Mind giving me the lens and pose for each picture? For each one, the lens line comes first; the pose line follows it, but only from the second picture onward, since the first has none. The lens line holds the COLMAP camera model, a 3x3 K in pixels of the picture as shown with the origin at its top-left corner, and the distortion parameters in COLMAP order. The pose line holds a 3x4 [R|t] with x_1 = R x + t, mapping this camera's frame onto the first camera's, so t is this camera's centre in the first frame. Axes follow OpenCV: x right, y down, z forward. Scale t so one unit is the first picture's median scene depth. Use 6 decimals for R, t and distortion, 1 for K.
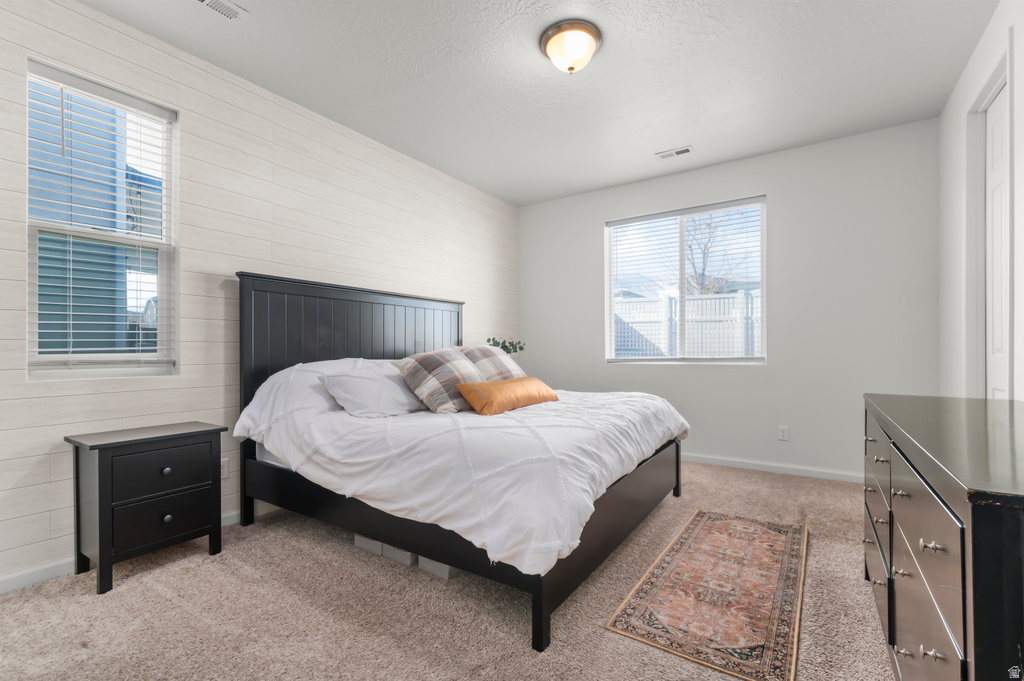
lens RADIAL K [[448.9, 0, 514.4], [0, 448.9, 345.0], [0, 0, 1]] dist [-0.002469, -0.000571]
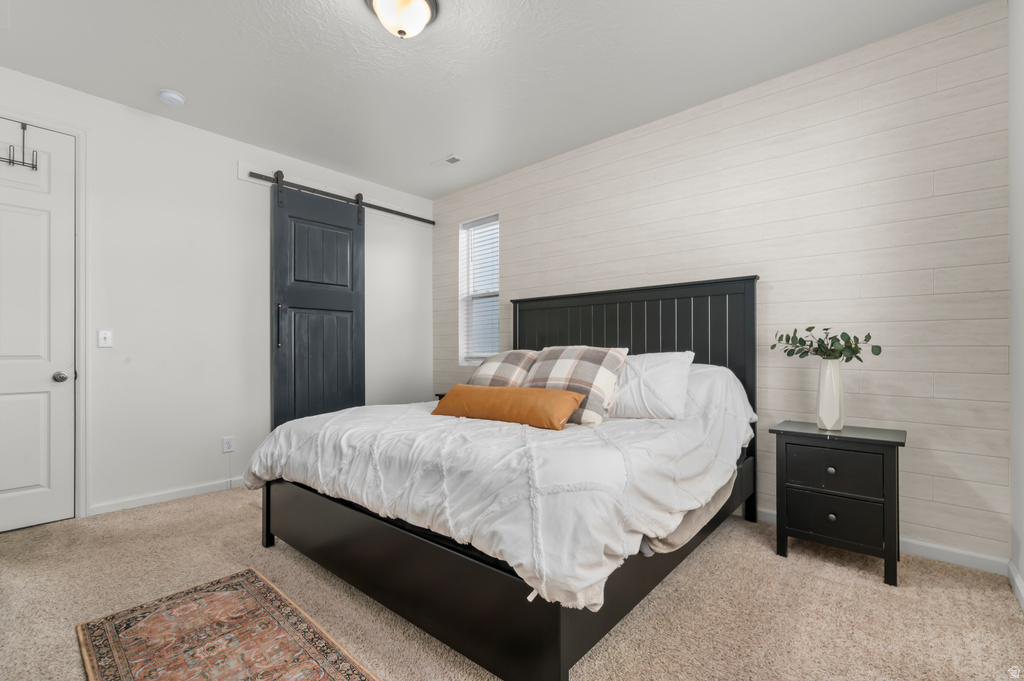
lens RADIAL K [[448.9, 0, 534.0], [0, 448.9, 354.7], [0, 0, 1]] dist [-0.002469, -0.000571]
pose [[-0.107318, 0.001913, -0.994223, 1.208395], [0.009039, 0.999959, 0.000948, 0.020887], [0.994184, -0.008885, -0.107331, 1.689857]]
